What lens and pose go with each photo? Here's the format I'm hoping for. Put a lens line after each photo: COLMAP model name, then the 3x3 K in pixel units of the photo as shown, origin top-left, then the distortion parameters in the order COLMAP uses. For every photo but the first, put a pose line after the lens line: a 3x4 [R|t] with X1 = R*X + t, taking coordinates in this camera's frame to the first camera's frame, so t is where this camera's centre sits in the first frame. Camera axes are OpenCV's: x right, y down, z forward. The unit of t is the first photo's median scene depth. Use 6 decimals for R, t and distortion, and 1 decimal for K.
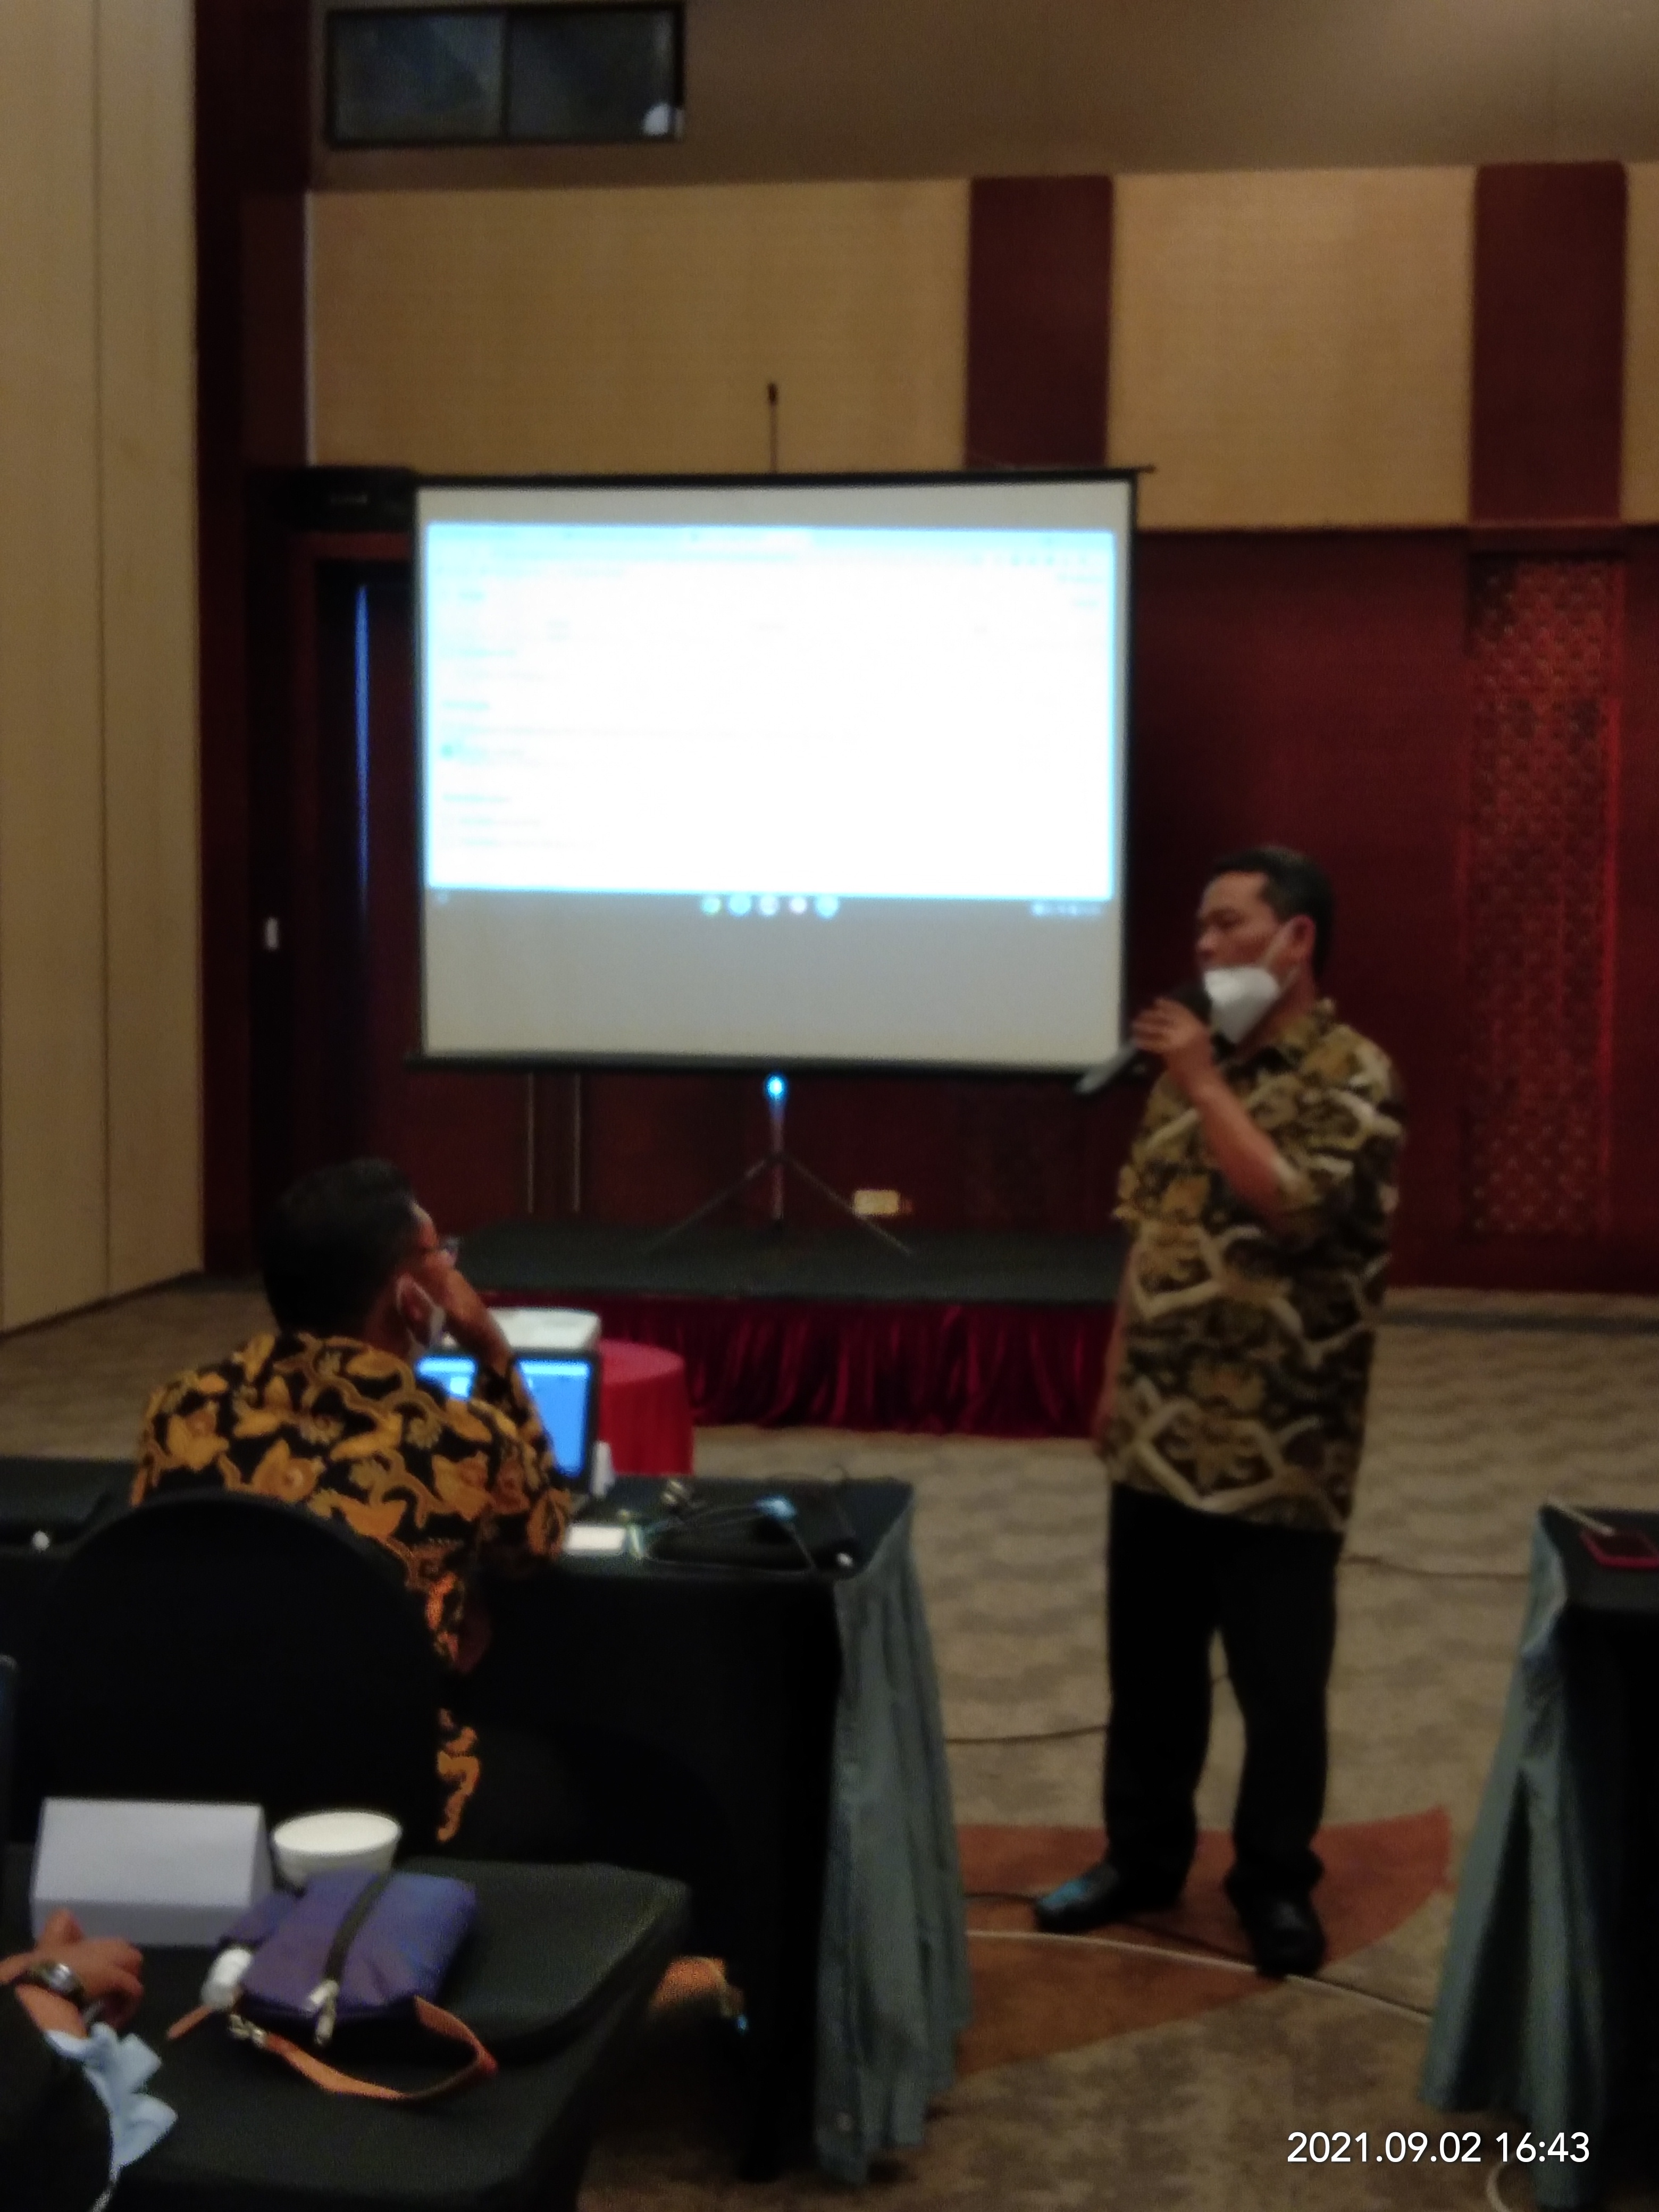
lens RADIAL K [[2836.5, 0, 804.7], [0, 2836.5, 1136.7], [0, 0, 1]] dist [0.078228, 0.000000]
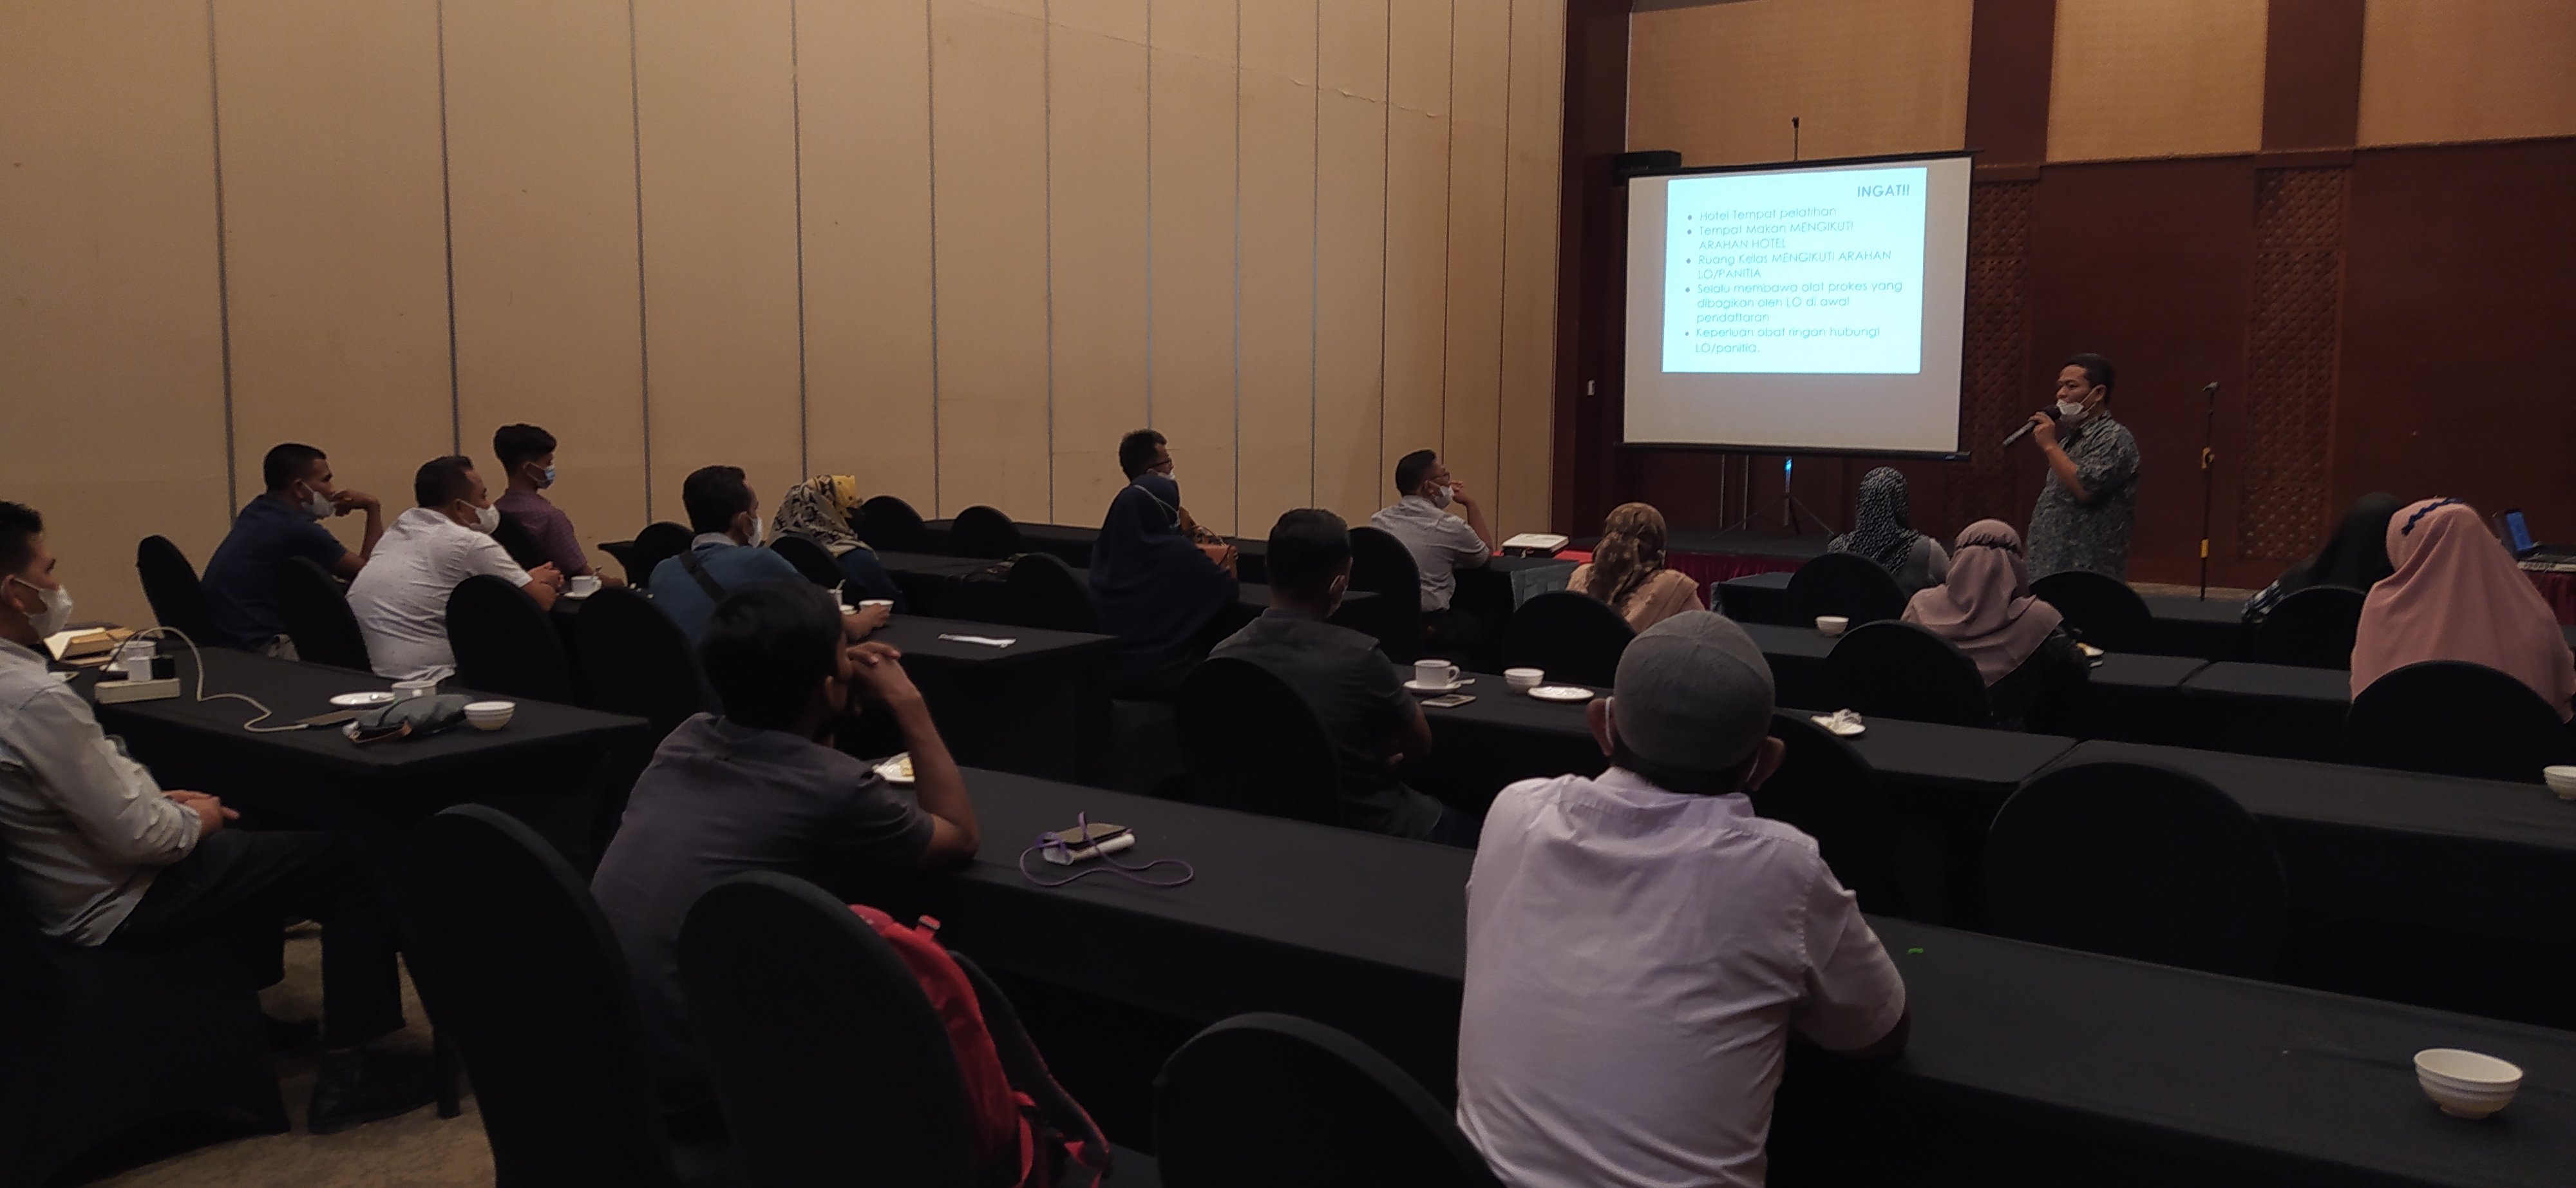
lens RADIAL K [[1950.9, 0, 1317.9], [0, 1950.9, 596.4], [0, 0, 1]] dist [0.080109, -0.108702]
pose [[0.909094, 0.046040, -0.414039, 0.224237], [-0.031574, 0.998630, 0.041718, 0.026249], [0.415392, -0.024853, 0.909303, -0.355546]]
